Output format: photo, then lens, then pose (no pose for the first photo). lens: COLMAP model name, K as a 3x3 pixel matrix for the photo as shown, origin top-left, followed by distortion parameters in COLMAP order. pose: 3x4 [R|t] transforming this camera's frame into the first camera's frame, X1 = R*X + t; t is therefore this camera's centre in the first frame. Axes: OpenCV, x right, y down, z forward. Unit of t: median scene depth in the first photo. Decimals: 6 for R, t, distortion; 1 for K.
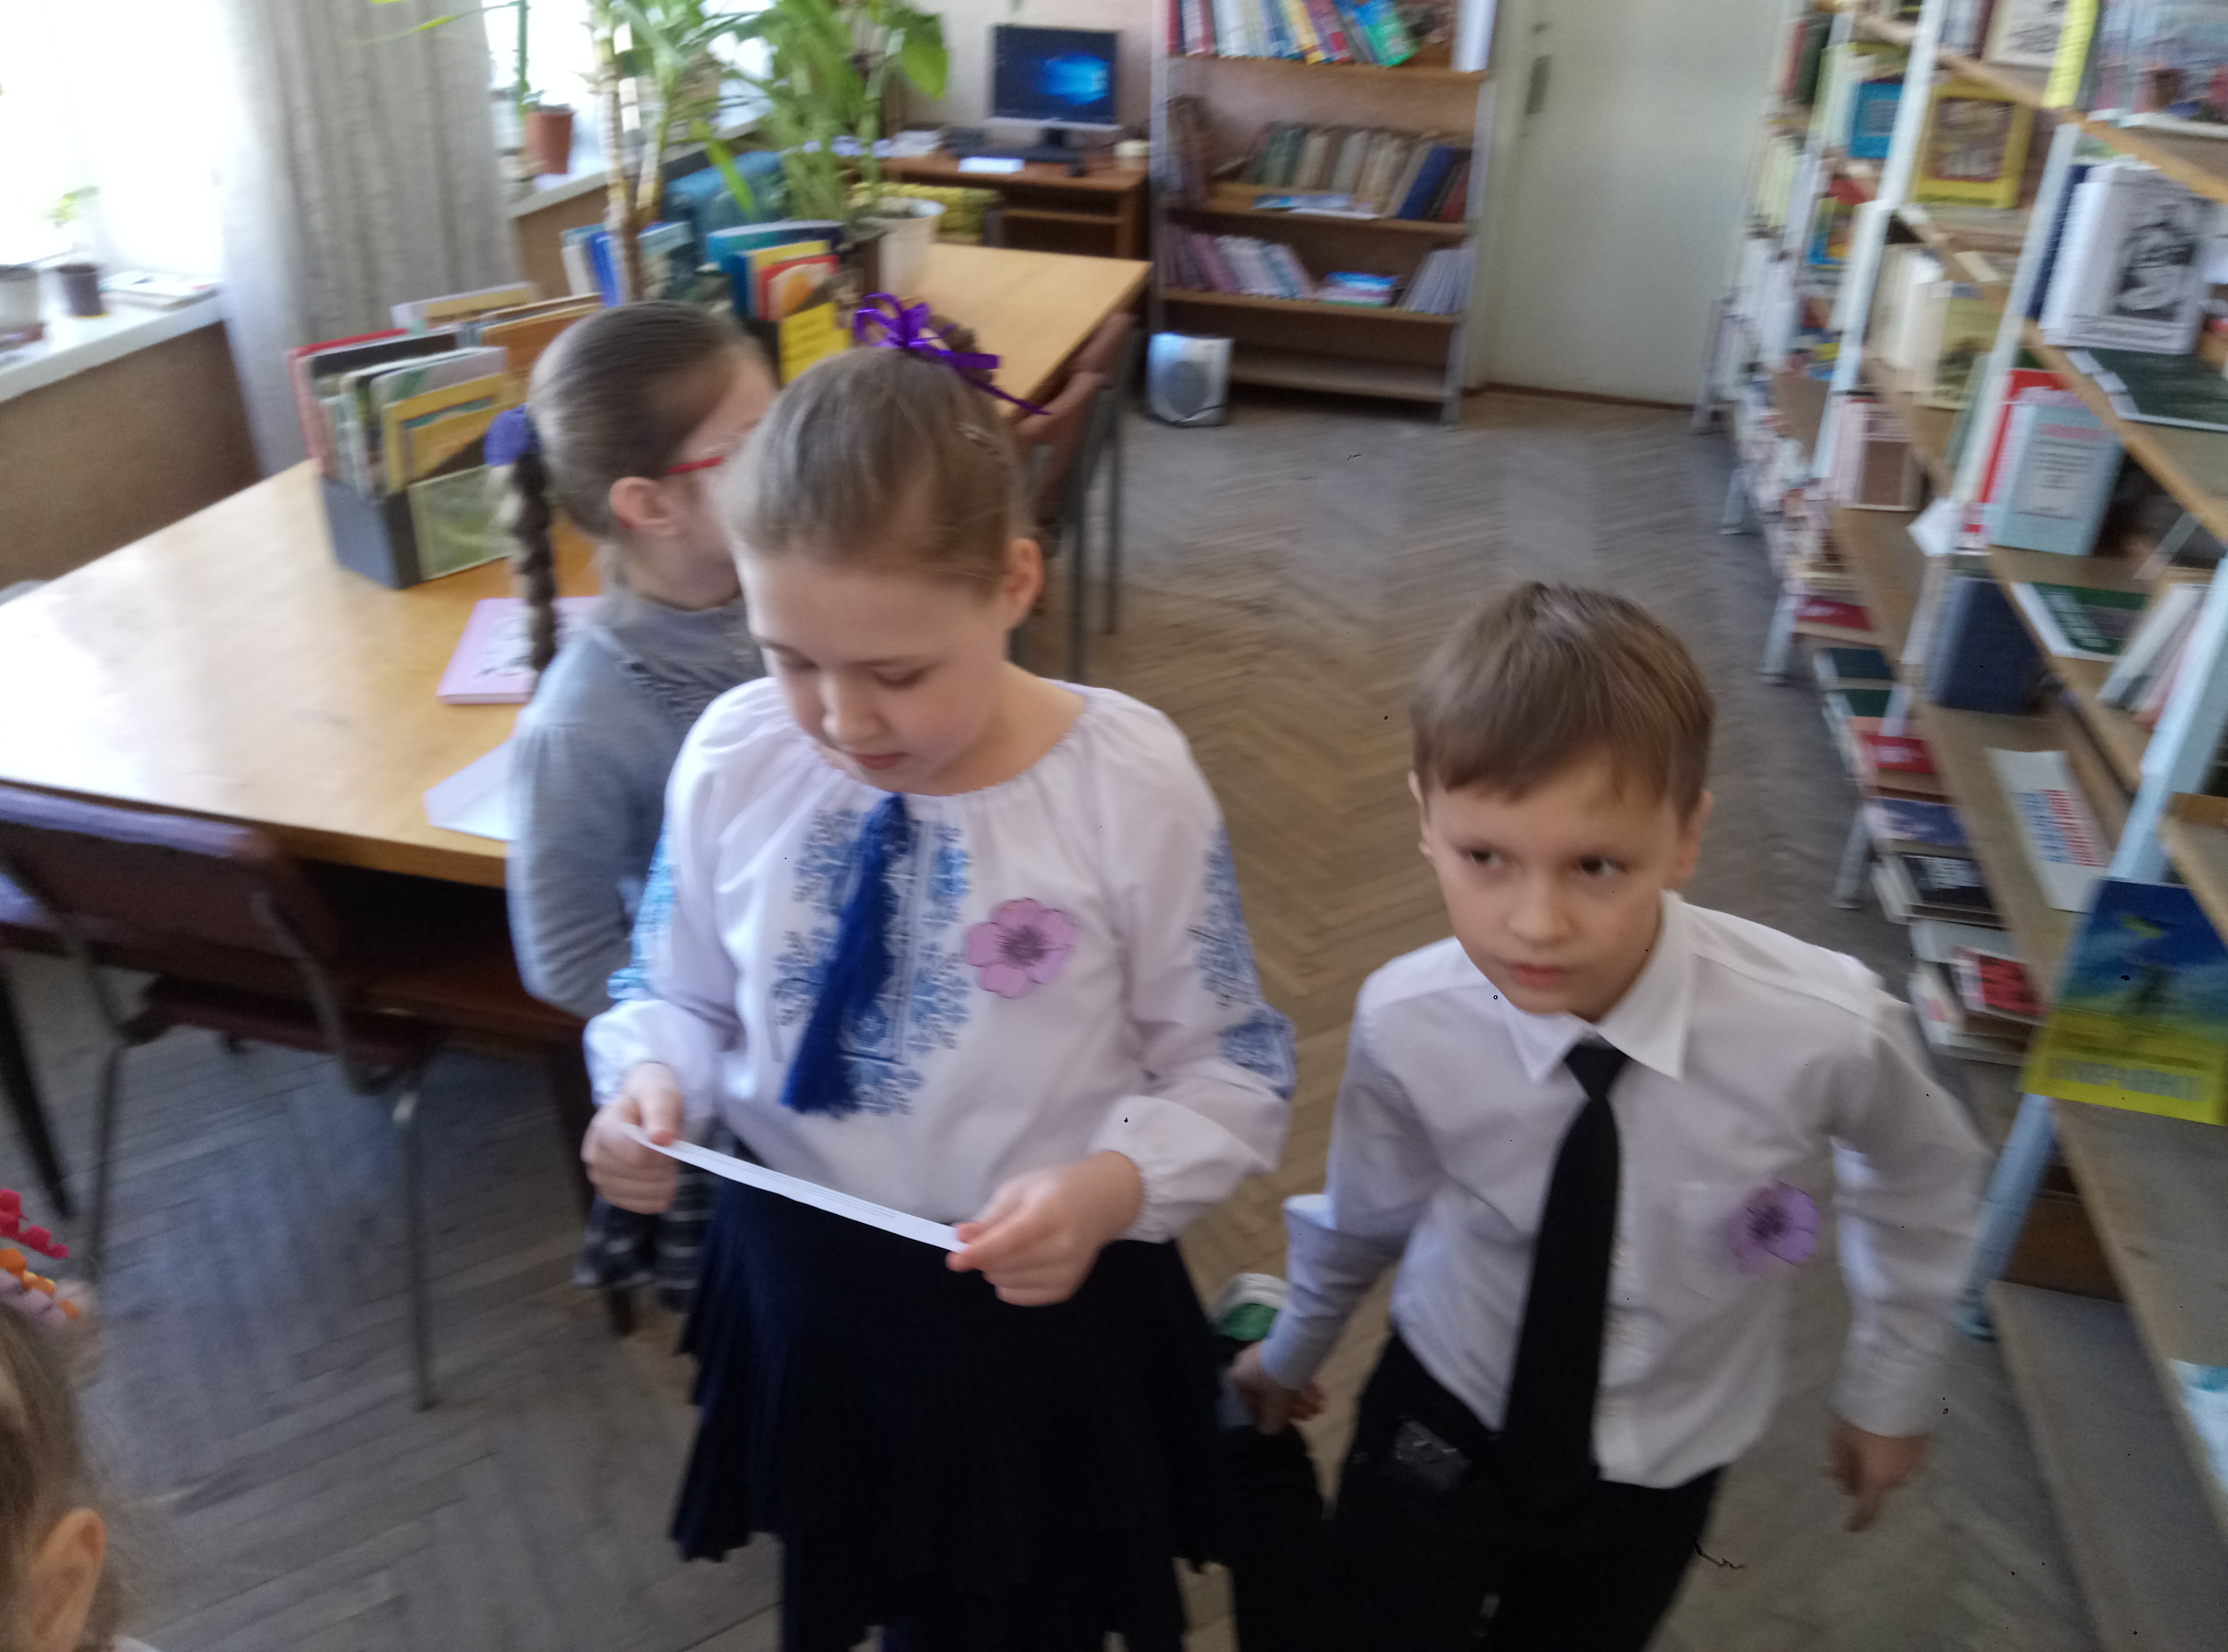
lens RADIAL K [[1664.6, 0, 1114.0], [0, 1664.6, 826.0], [0, 0, 1]] dist [0.003518, -0.074679]
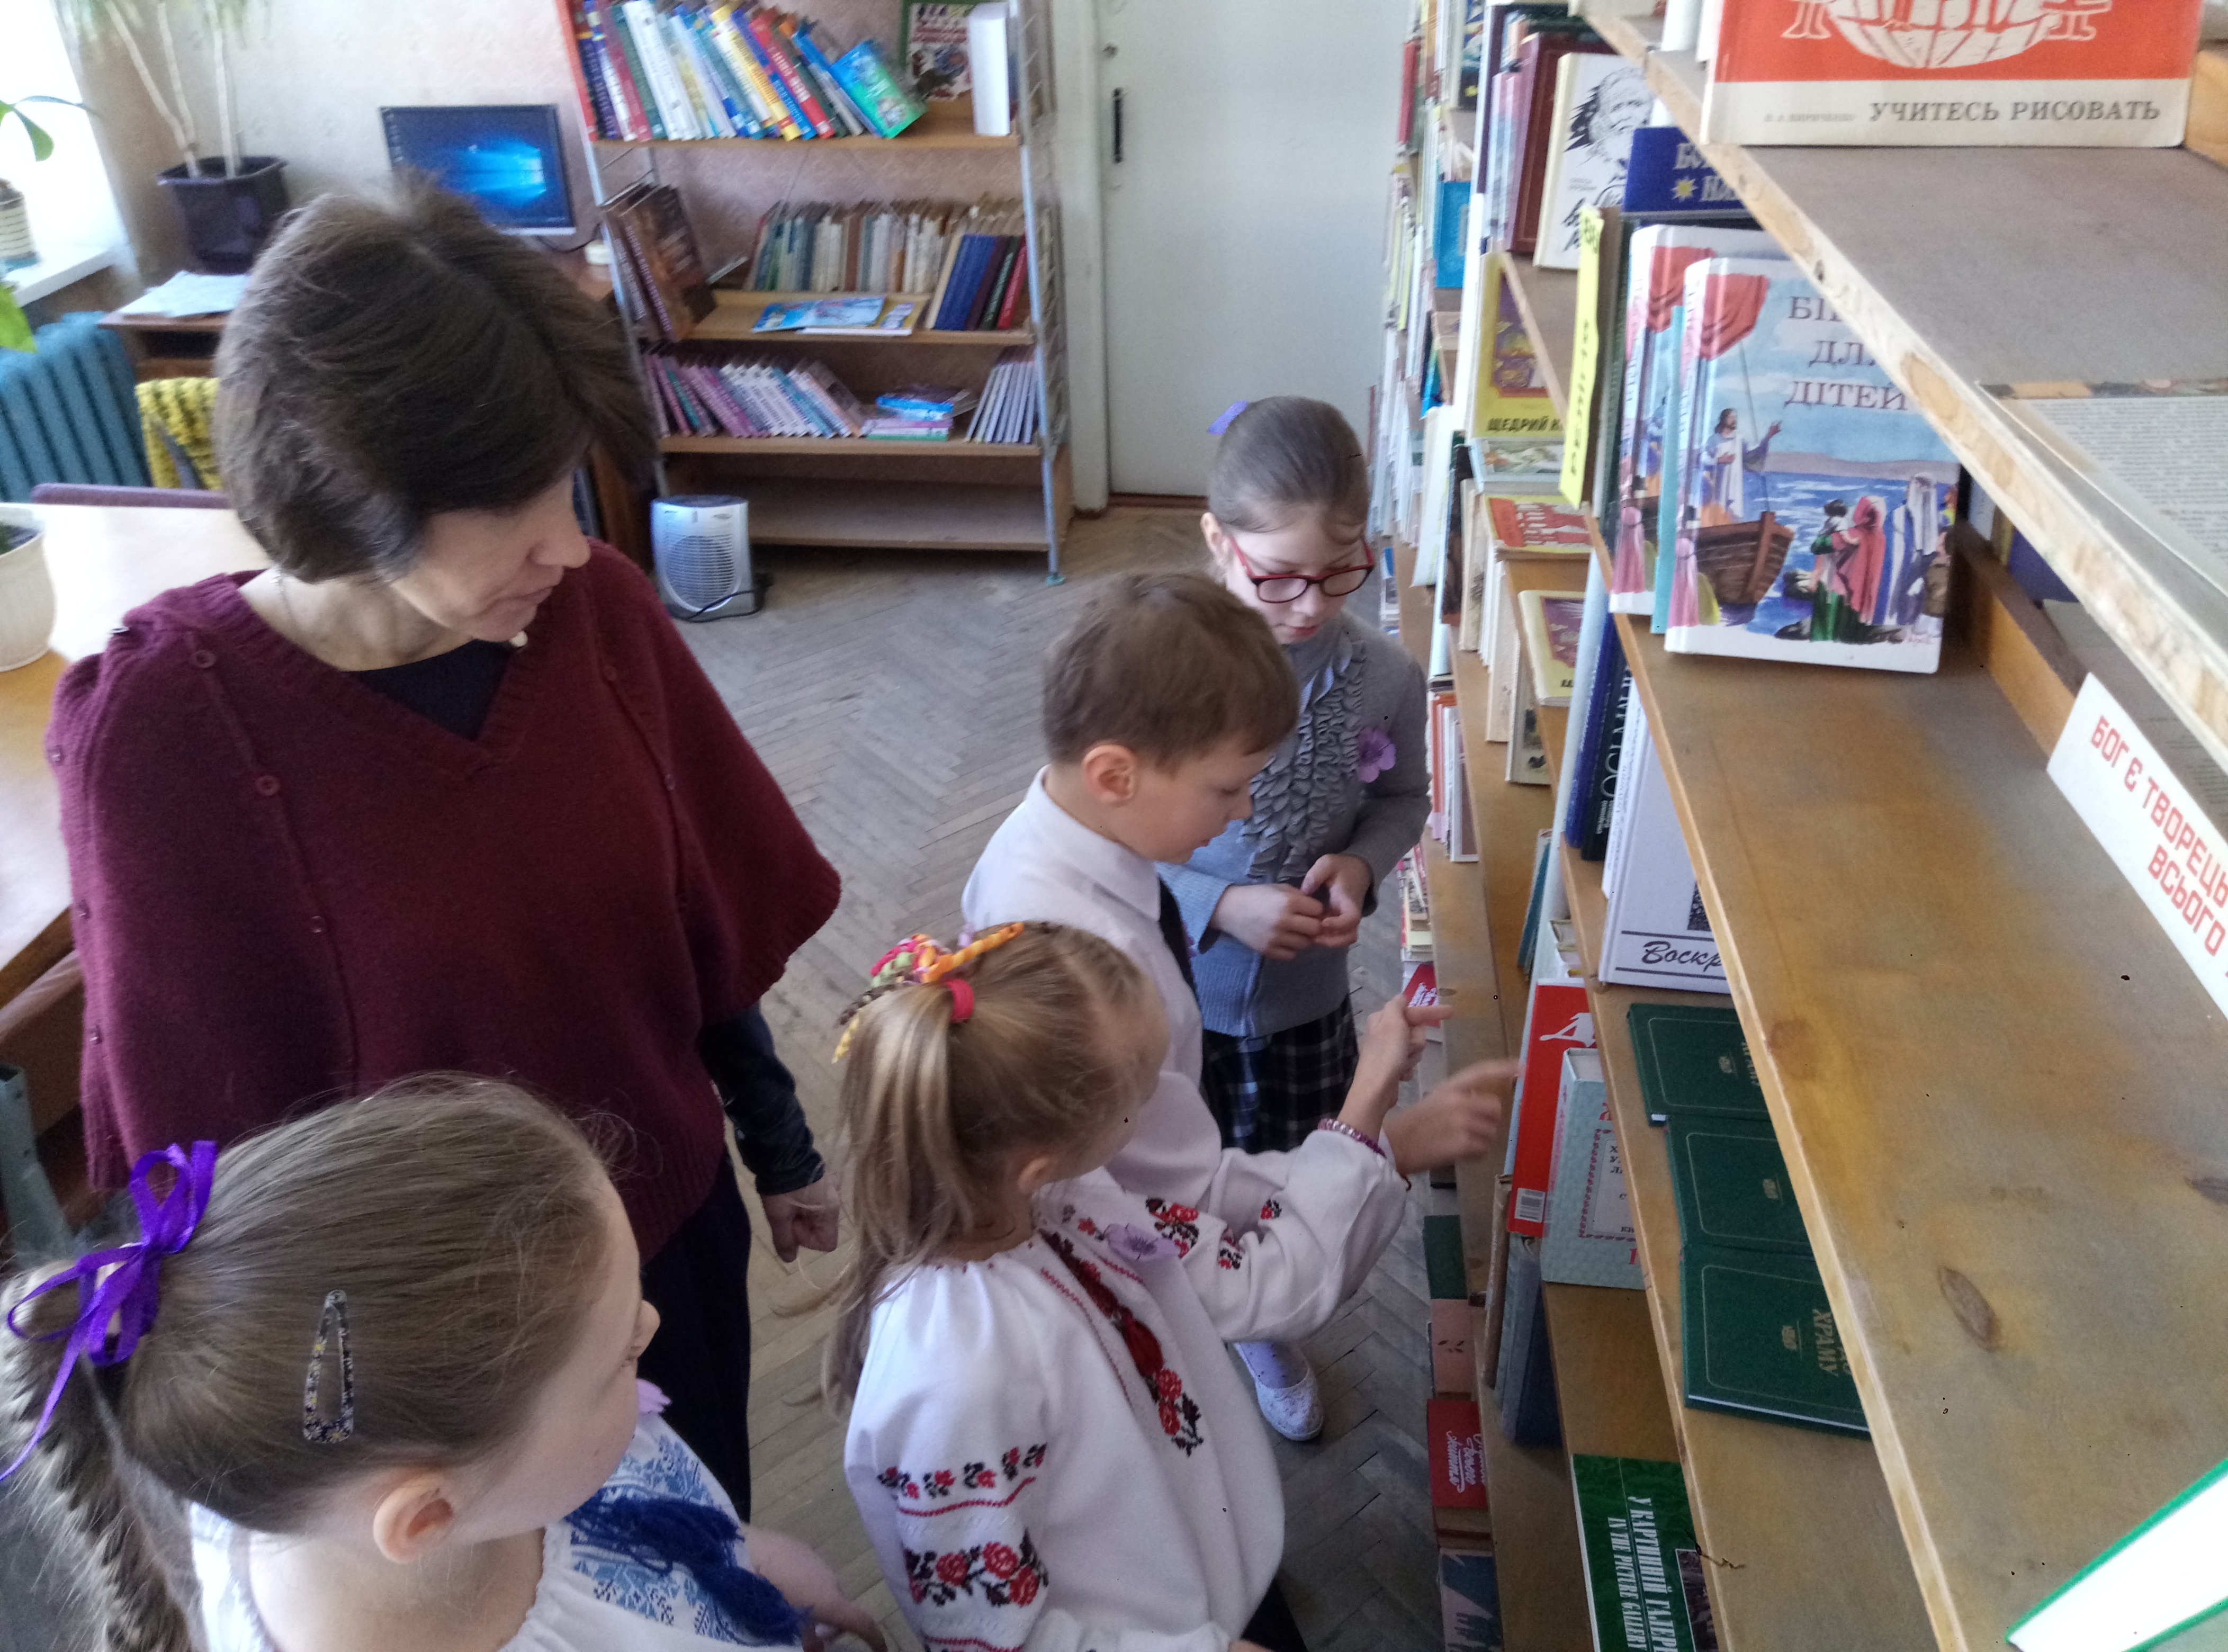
lens RADIAL K [[1692.4, 0, 1114.0], [0, 1692.4, 826.0], [0, 0, 1]] dist [-0.000286, -0.003889]
pose [[0.991065, -0.113997, 0.069244, 0.164851], [0.111319, 0.992923, 0.041385, -0.158257], [-0.073472, -0.033307, 0.996741, 0.207490]]
